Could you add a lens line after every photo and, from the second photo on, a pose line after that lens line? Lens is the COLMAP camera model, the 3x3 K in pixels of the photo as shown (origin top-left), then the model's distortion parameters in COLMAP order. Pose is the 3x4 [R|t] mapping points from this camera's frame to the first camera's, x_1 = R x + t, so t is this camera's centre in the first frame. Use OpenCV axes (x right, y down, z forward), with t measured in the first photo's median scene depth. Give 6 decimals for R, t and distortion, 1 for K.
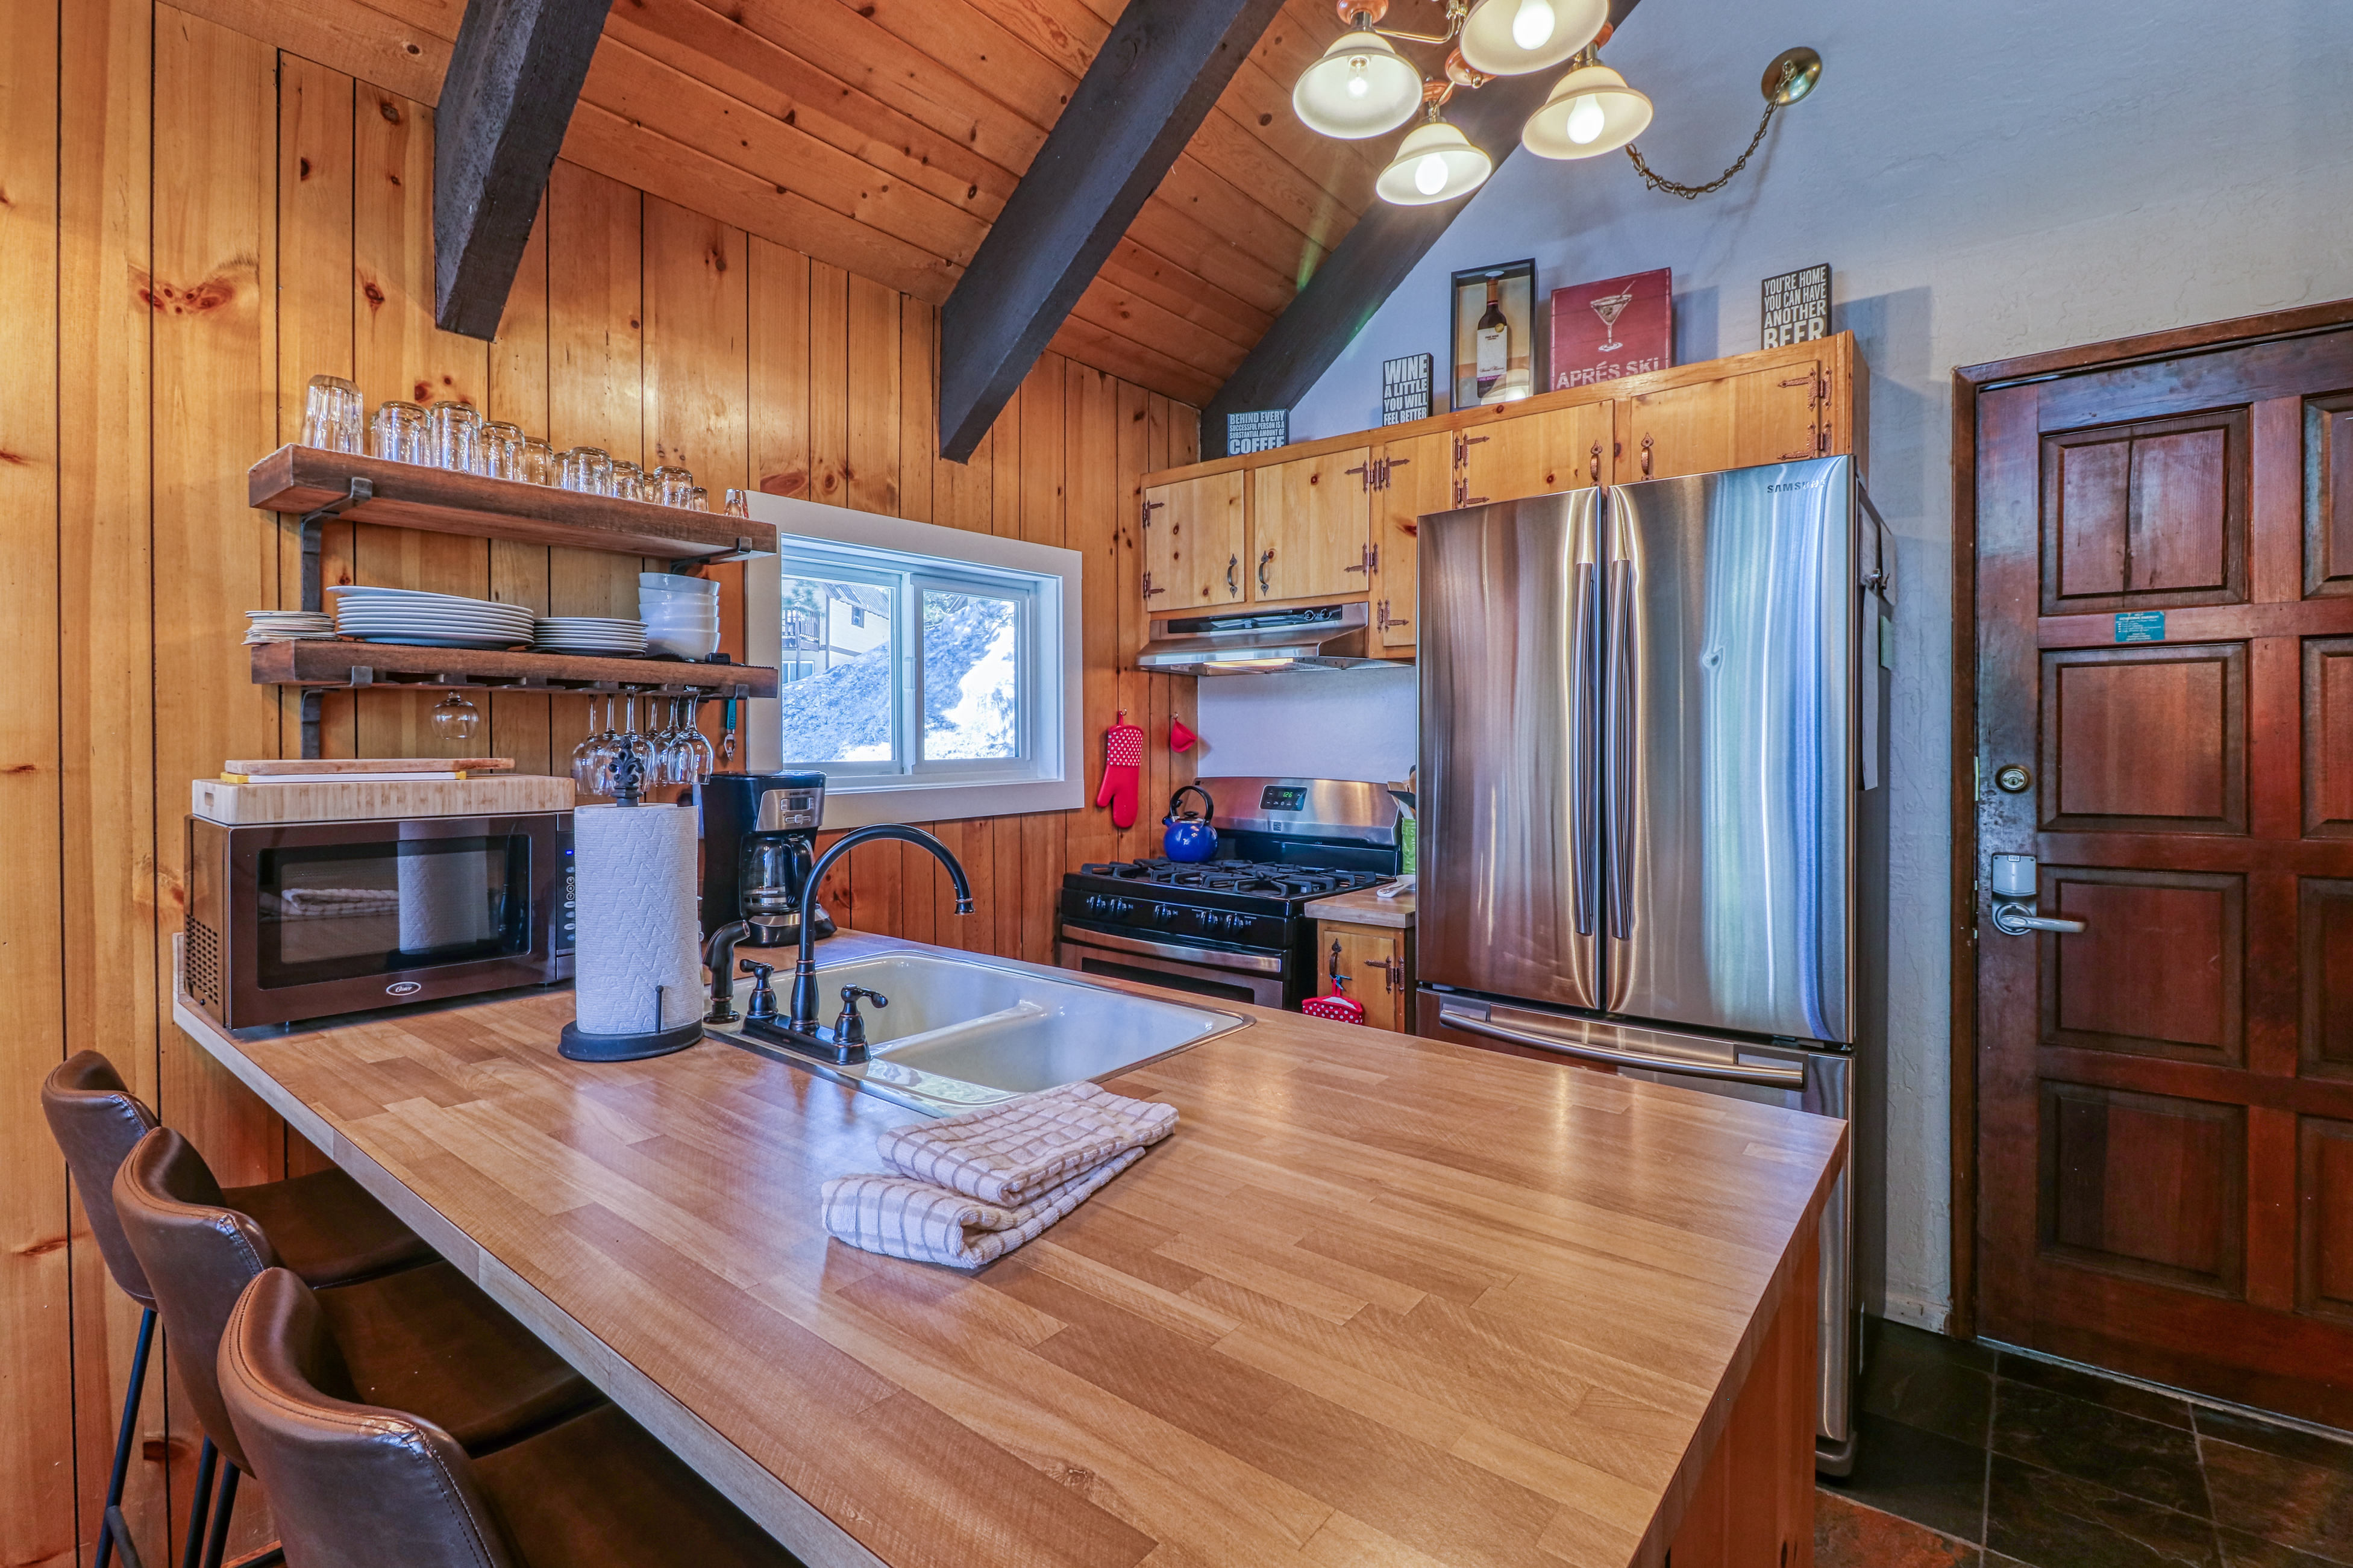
lens RADIAL K [[1065.4, 0, 1176.0], [0, 1065.4, 750.7], [0, 0, 1]] dist [-0.001546, -0.000650]
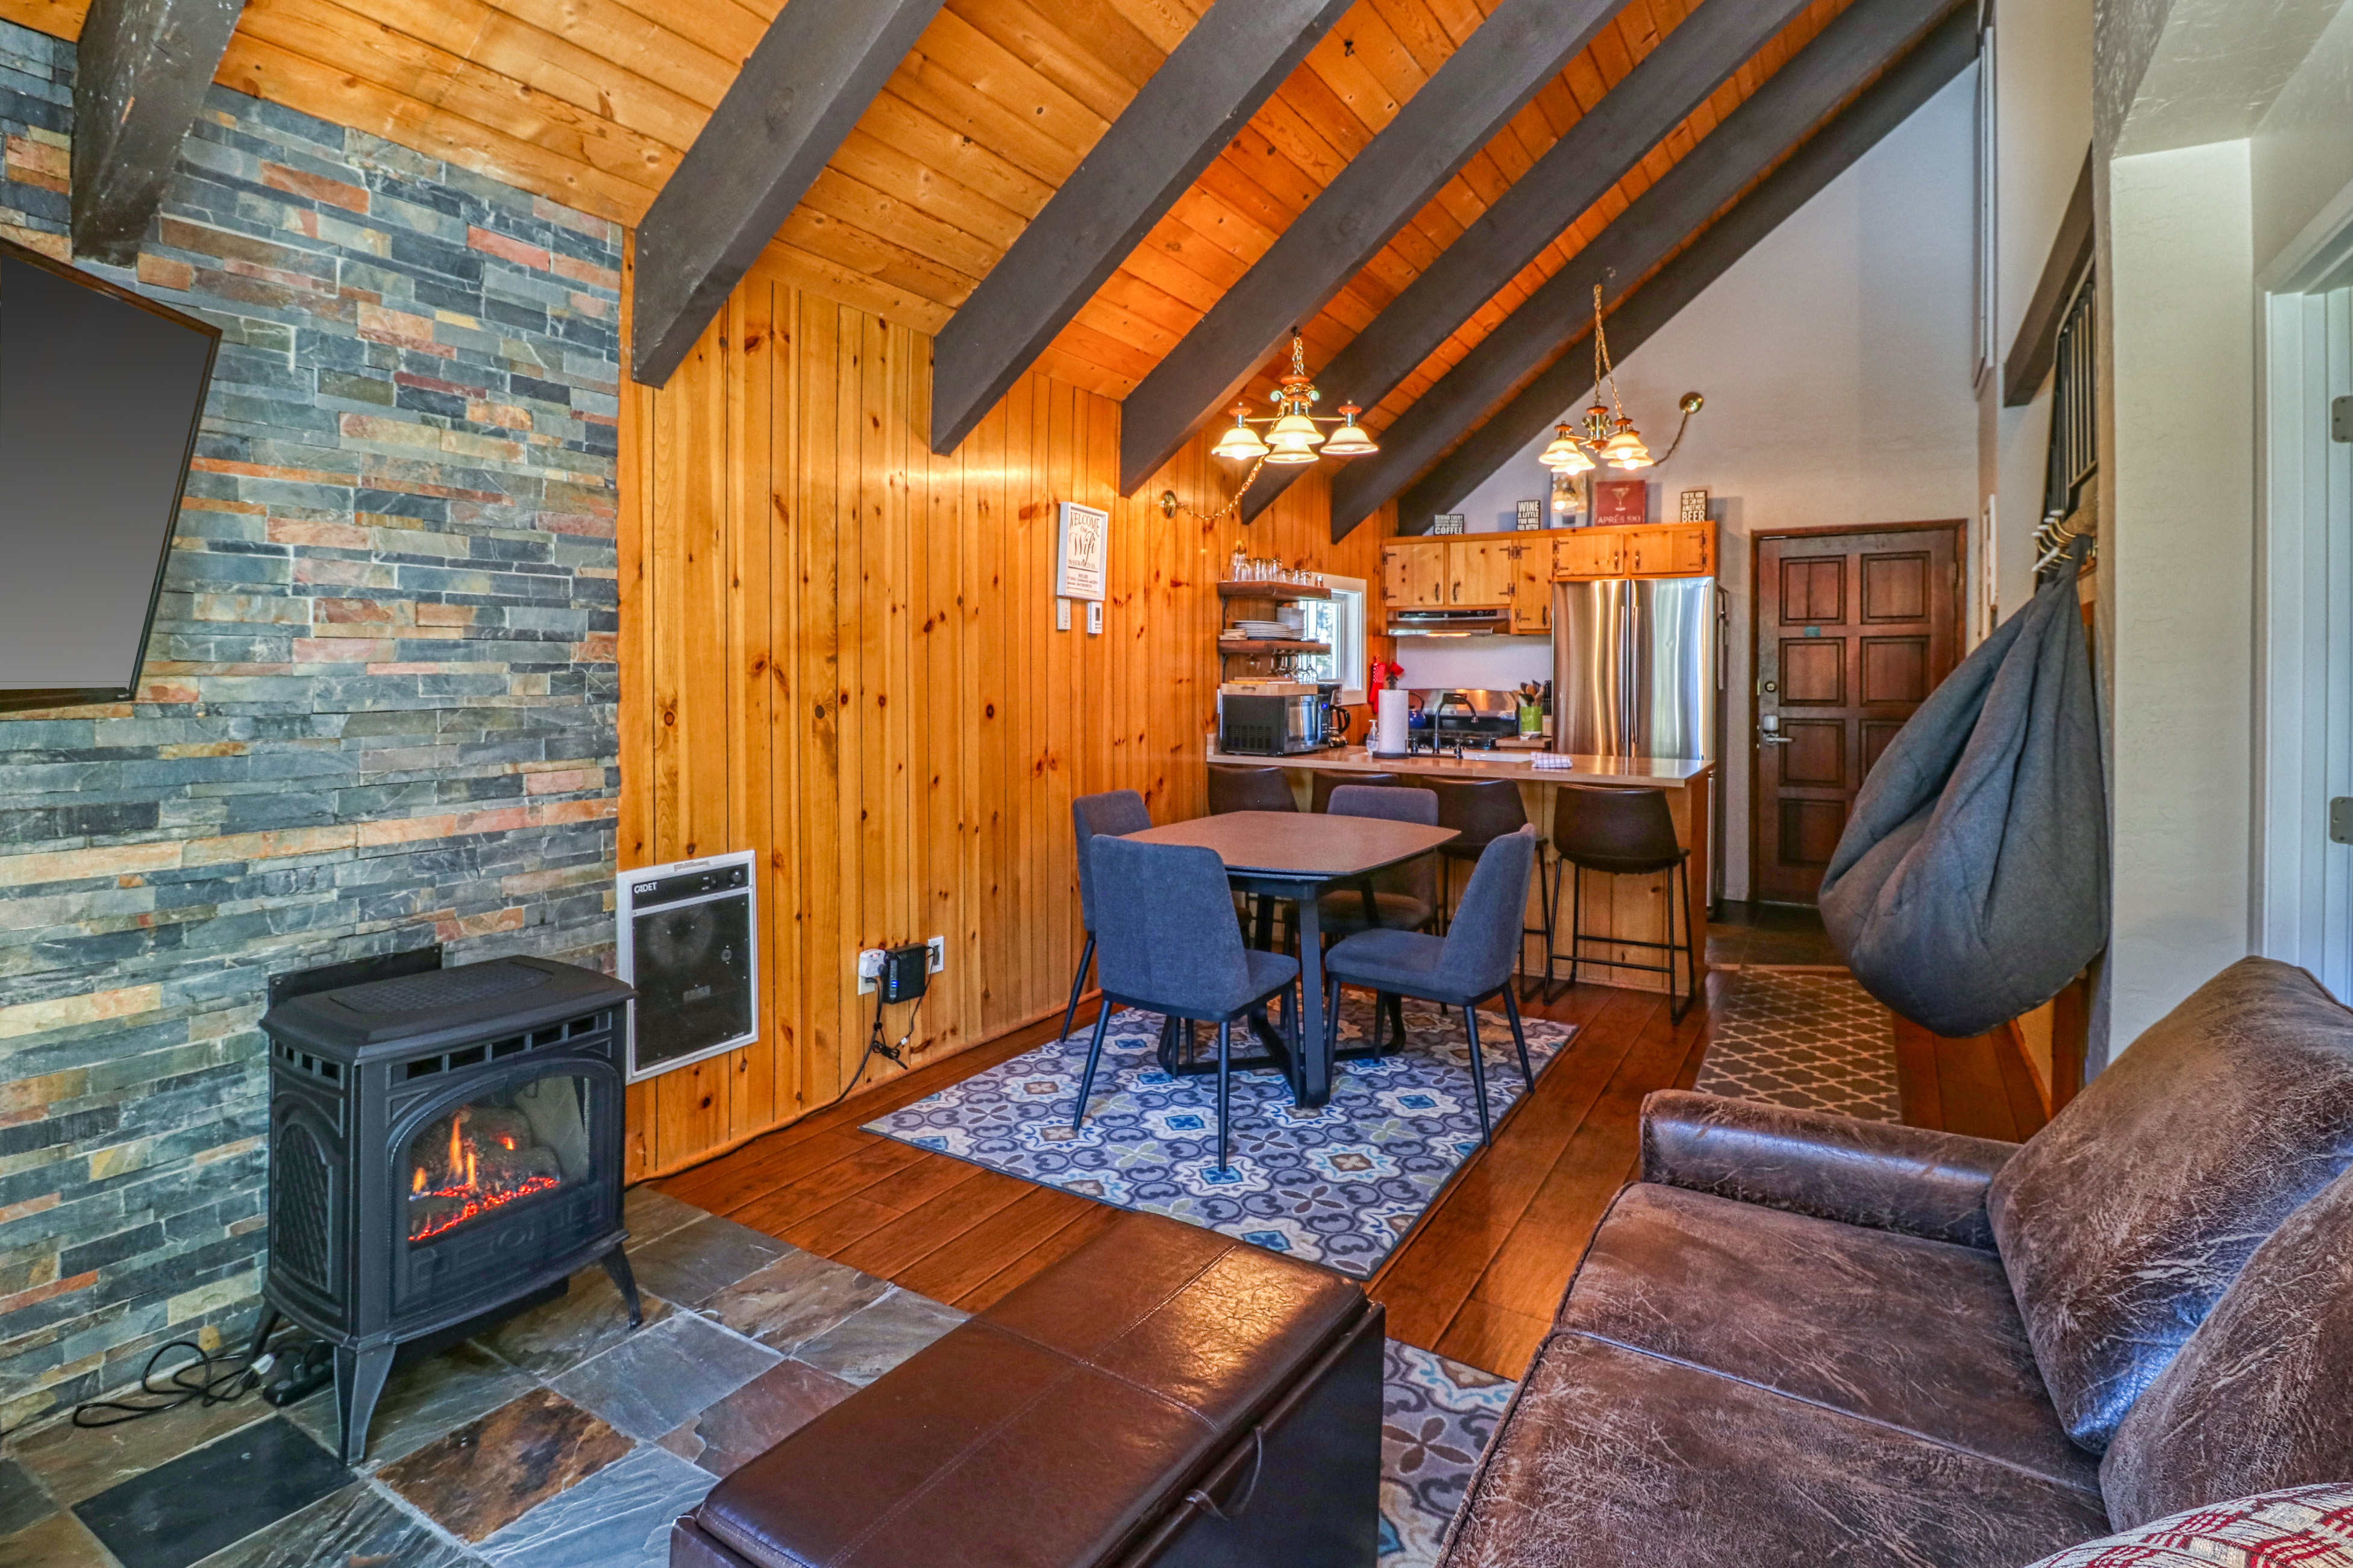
lens RADIAL K [[1132.6, 0, 1169.6], [0, 1132.6, 675.7], [0, 0, 1]] dist [0.000388, -0.000091]
pose [[0.992408, 0.001207, 0.122980, -0.960726], [-0.001109, 0.999999, -0.000866, 0.002806], [-0.122980, 0.000723, 0.992409, -1.482105]]
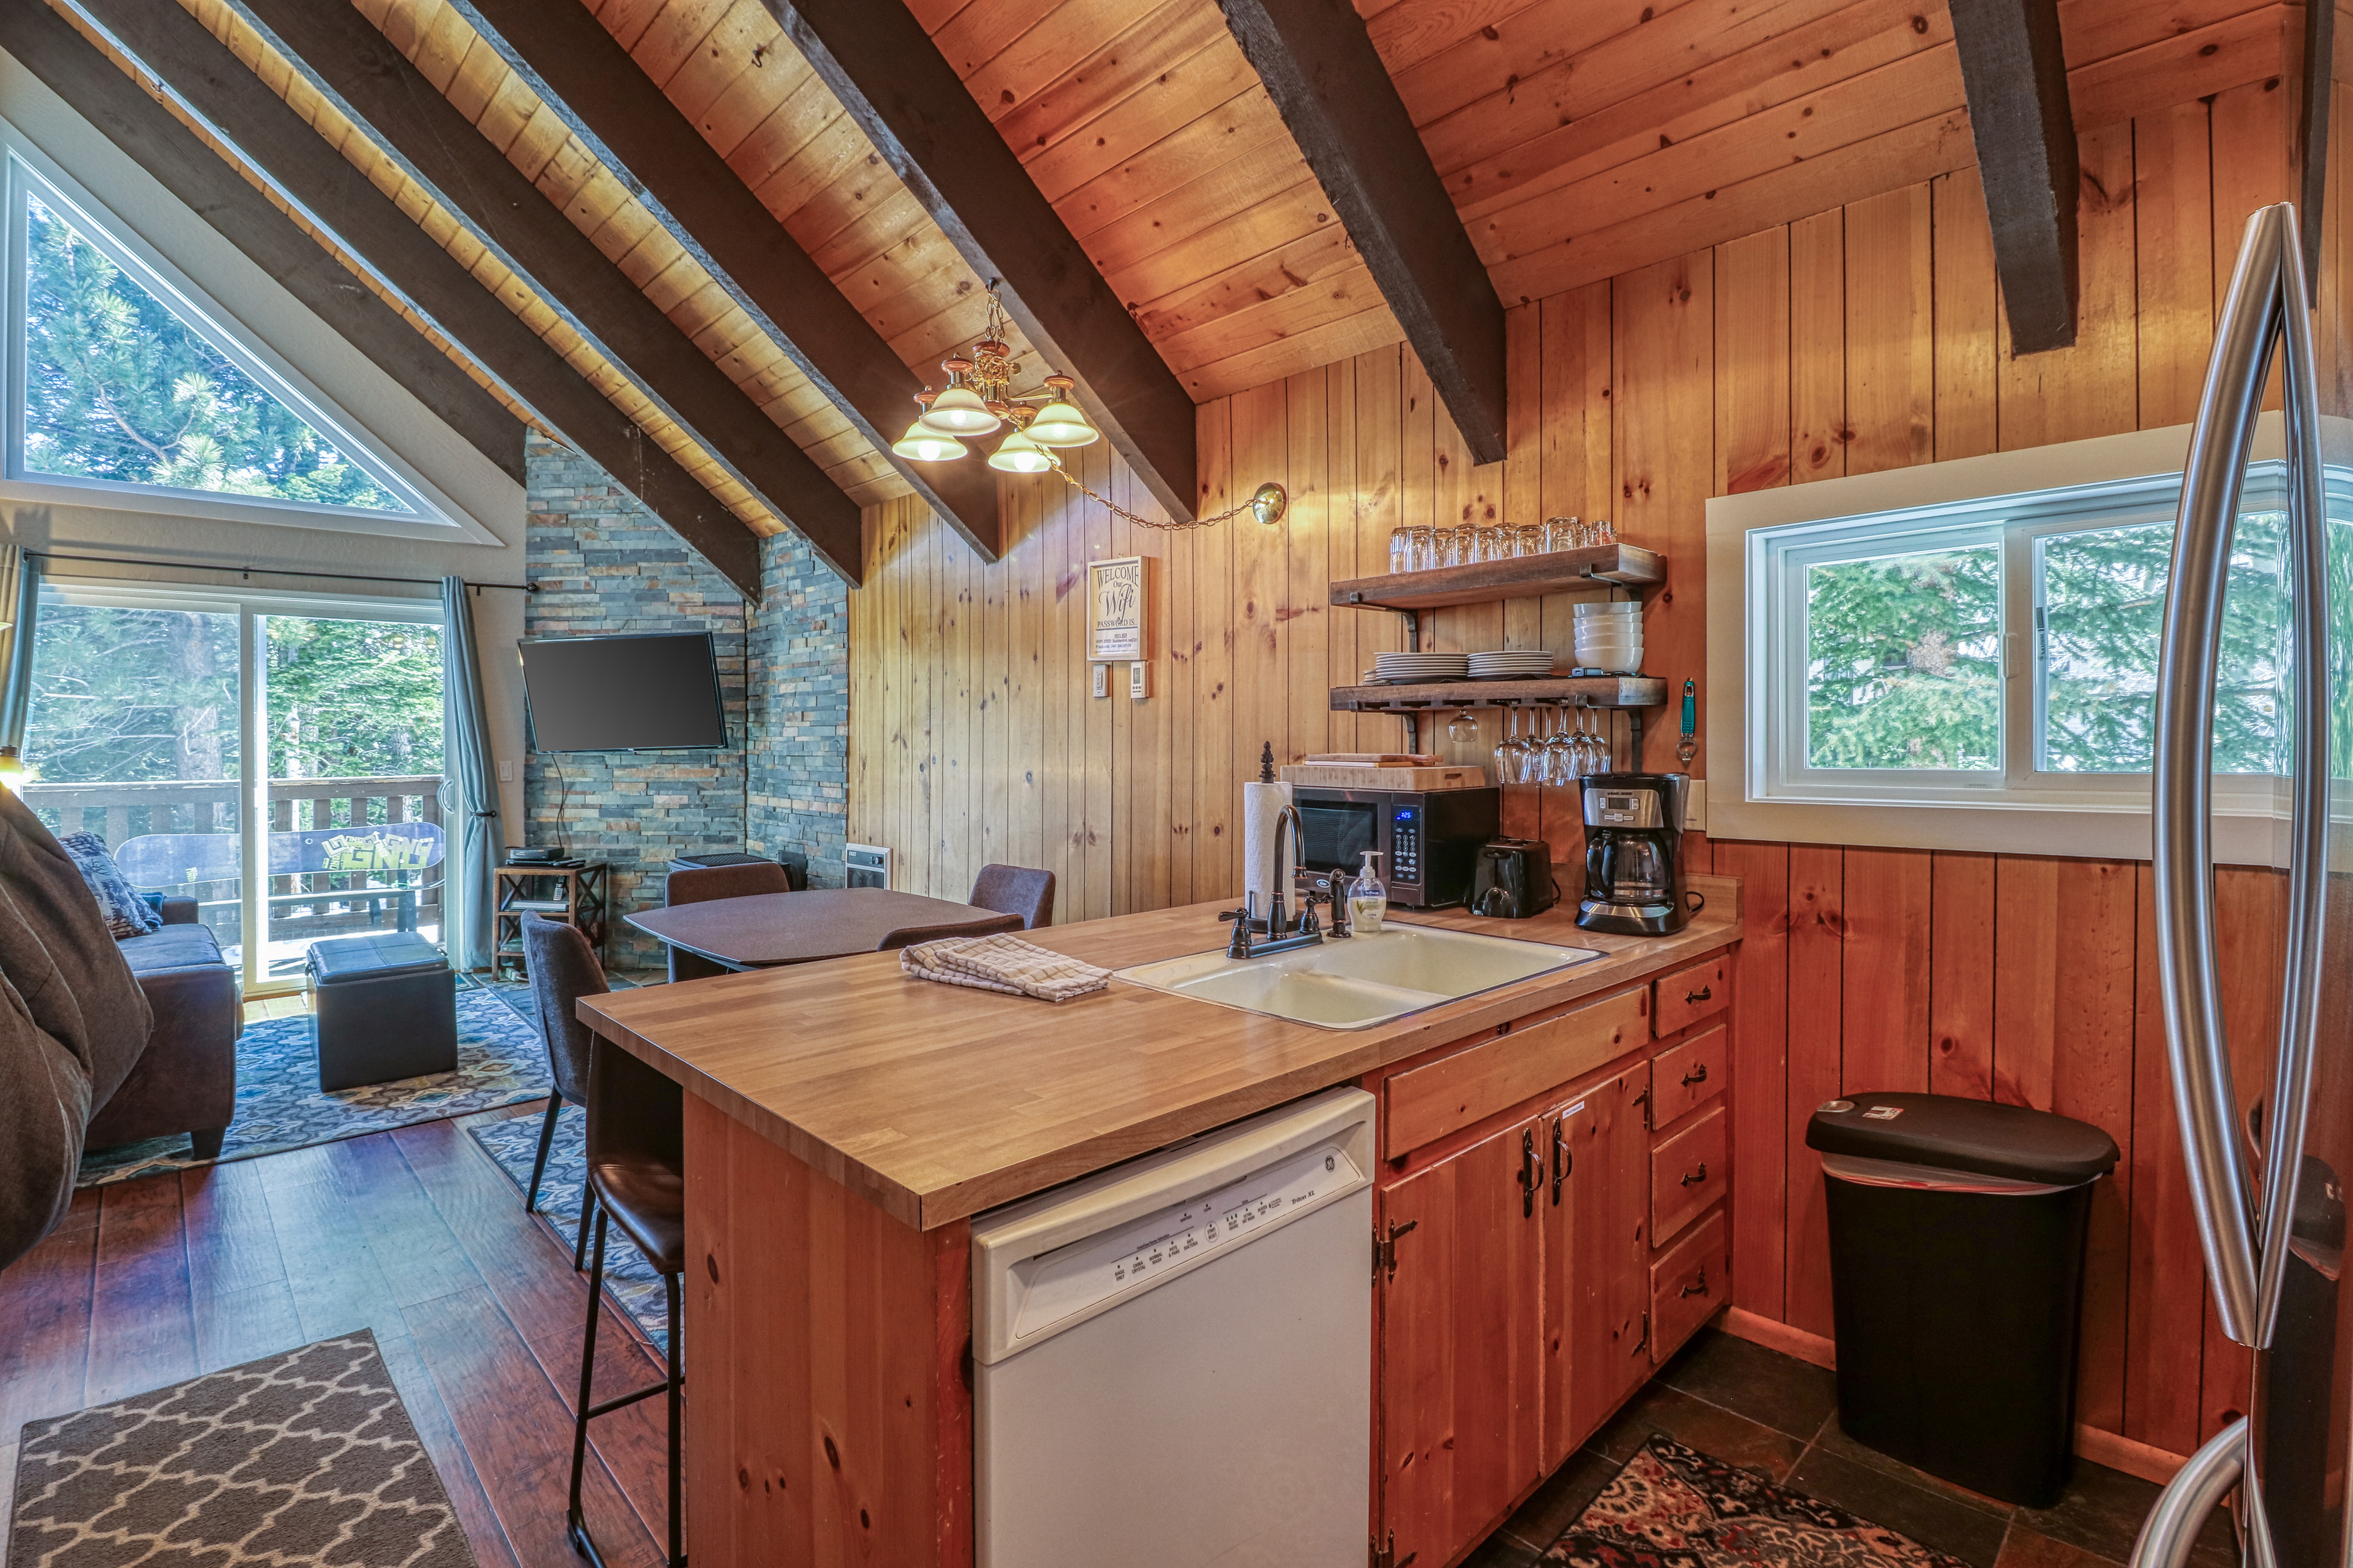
lens RADIAL K [[1097.2, 0, 1165.8], [0, 1097.2, 740.3], [0, 0, 1]] dist [-0.003282, -0.000884]
pose [[-0.122768, -0.004362, -0.992426, 0.713088], [-0.011873, 0.999925, -0.002926, -0.003411], [0.992364, 0.011424, -0.122811, 0.621780]]
